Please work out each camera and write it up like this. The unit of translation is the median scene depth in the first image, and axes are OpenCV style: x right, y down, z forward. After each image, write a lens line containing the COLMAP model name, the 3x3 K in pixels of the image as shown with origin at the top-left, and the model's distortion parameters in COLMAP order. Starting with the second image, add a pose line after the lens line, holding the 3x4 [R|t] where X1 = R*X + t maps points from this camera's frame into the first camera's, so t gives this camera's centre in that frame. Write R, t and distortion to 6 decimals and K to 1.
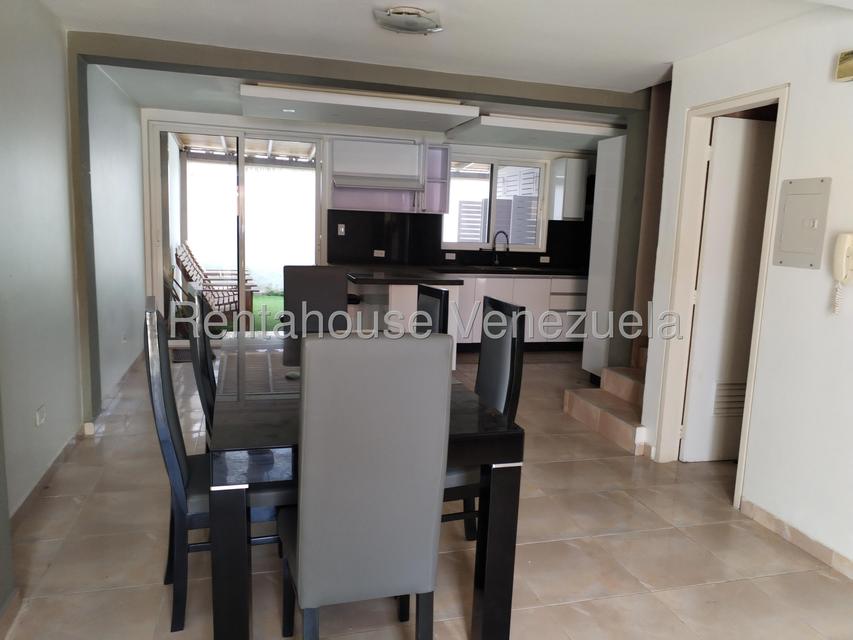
lens RADIAL K [[636.4, 0, 435.8], [0, 636.4, 320.7], [0, 0, 1]] dist [0.004076, 0.001025]
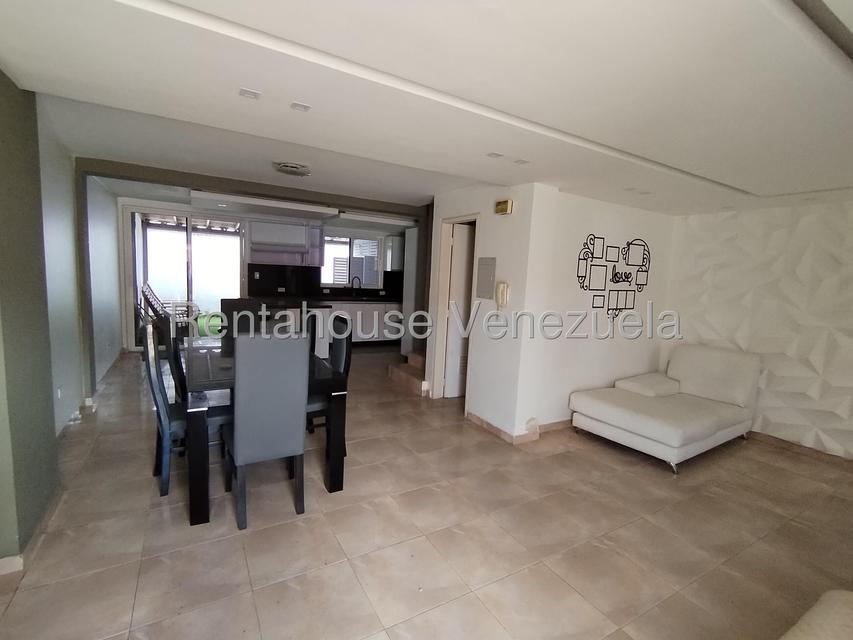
lens RADIAL K [[402.9, 0, 426.5], [0, 402.9, 320.0], [0, 0, 1]] dist [-0.002949, -0.000149]
pose [[0.969601, -0.019066, 0.243949, 0.027452], [0.024884, 0.999474, -0.020790, 0.005811], [-0.243424, 0.026229, 0.969565, -0.150404]]
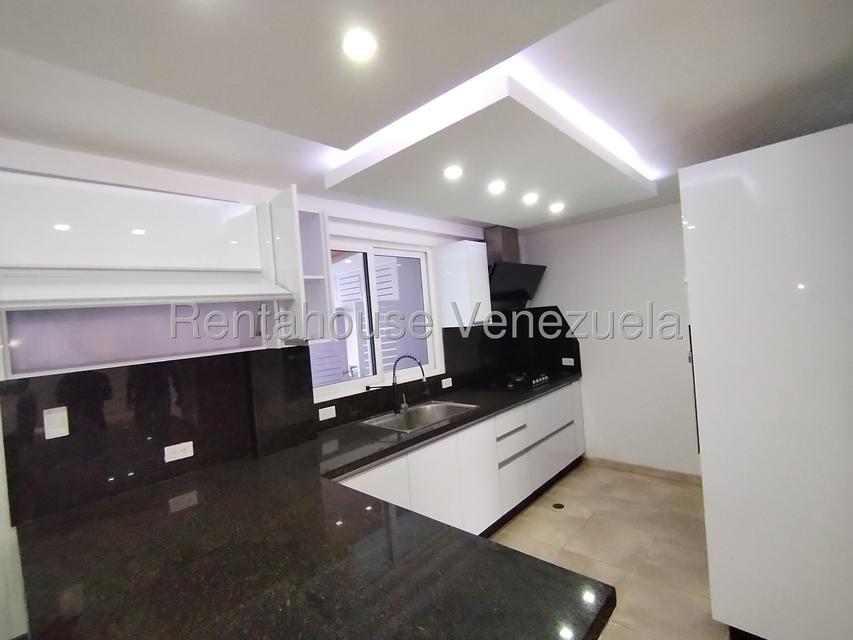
lens RADIAL K [[402.9, 0, 426.5], [0, 402.9, 320.0], [0, 0, 1]] dist [-0.002949, -0.000149]
pose [[0.849166, -0.112838, 0.515932, -0.109000], [0.191902, 0.976059, -0.102379, -0.188170], [-0.492028, 0.185945, 0.850490, 0.945540]]
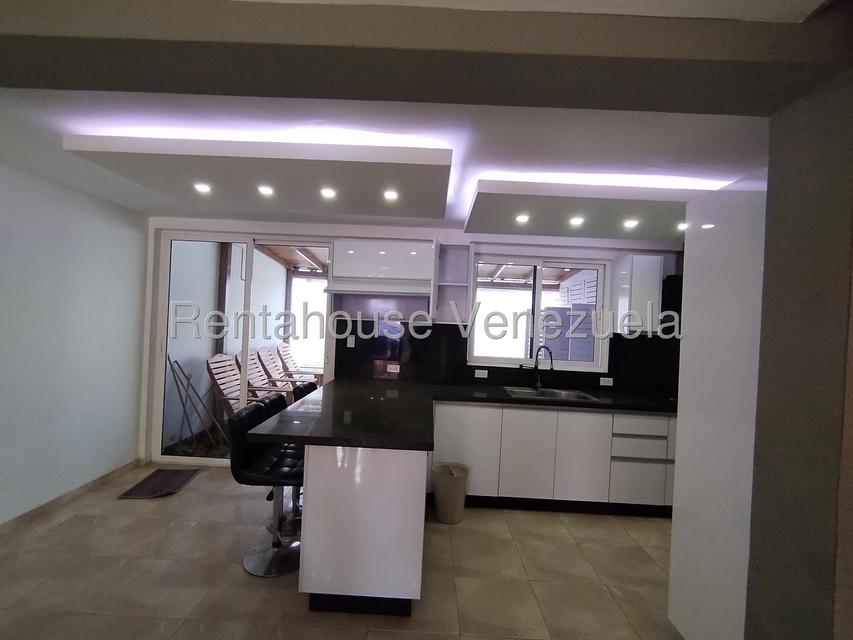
lens RADIAL K [[402.9, 0, 426.5], [0, 402.9, 320.0], [0, 0, 1]] dist [-0.002949, -0.000149]
pose [[0.957877, 0.007795, -0.287072, 0.153694], [-0.053885, 0.986755, -0.153003, -0.127338], [0.282078, 0.162027, 0.945611, 0.691199]]
